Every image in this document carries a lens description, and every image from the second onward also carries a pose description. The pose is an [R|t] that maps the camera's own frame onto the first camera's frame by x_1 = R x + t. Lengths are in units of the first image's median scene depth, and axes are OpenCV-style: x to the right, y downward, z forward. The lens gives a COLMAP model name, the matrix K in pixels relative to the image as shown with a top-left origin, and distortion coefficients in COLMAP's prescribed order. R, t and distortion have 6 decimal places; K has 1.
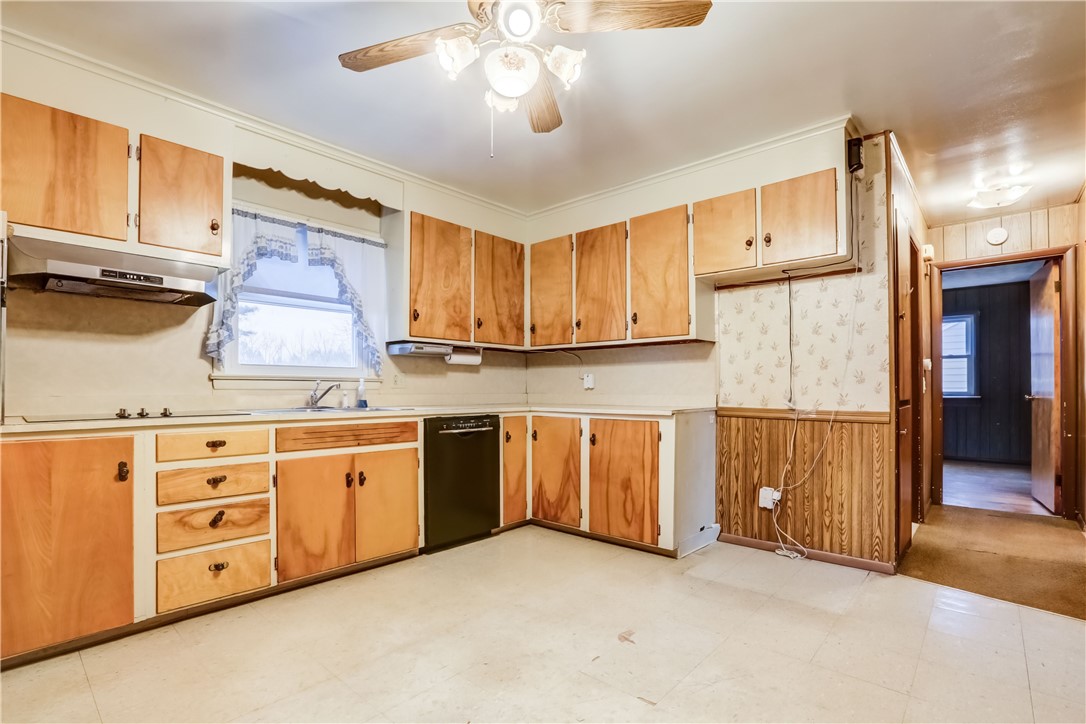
lens RADIAL K [[519.2, 0, 536.6], [0, 519.2, 363.8], [0, 0, 1]] dist [-0.058165, 0.021585]
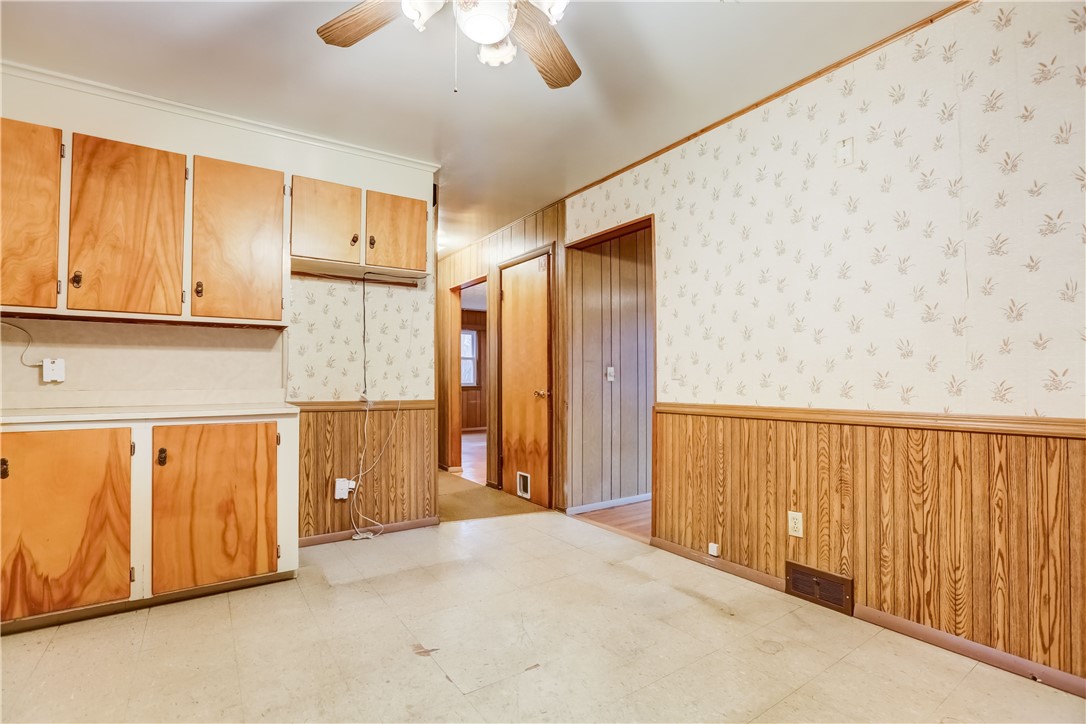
lens RADIAL K [[526.2, 0, 507.6], [0, 526.2, 345.1], [0, 0, 1]] dist [-0.037481, 0.012792]
pose [[0.232651, 0.062818, 0.970530, -0.506984], [-0.043418, 0.997588, -0.054162, 0.017707], [-0.971591, -0.029538, 0.234817, 0.443147]]
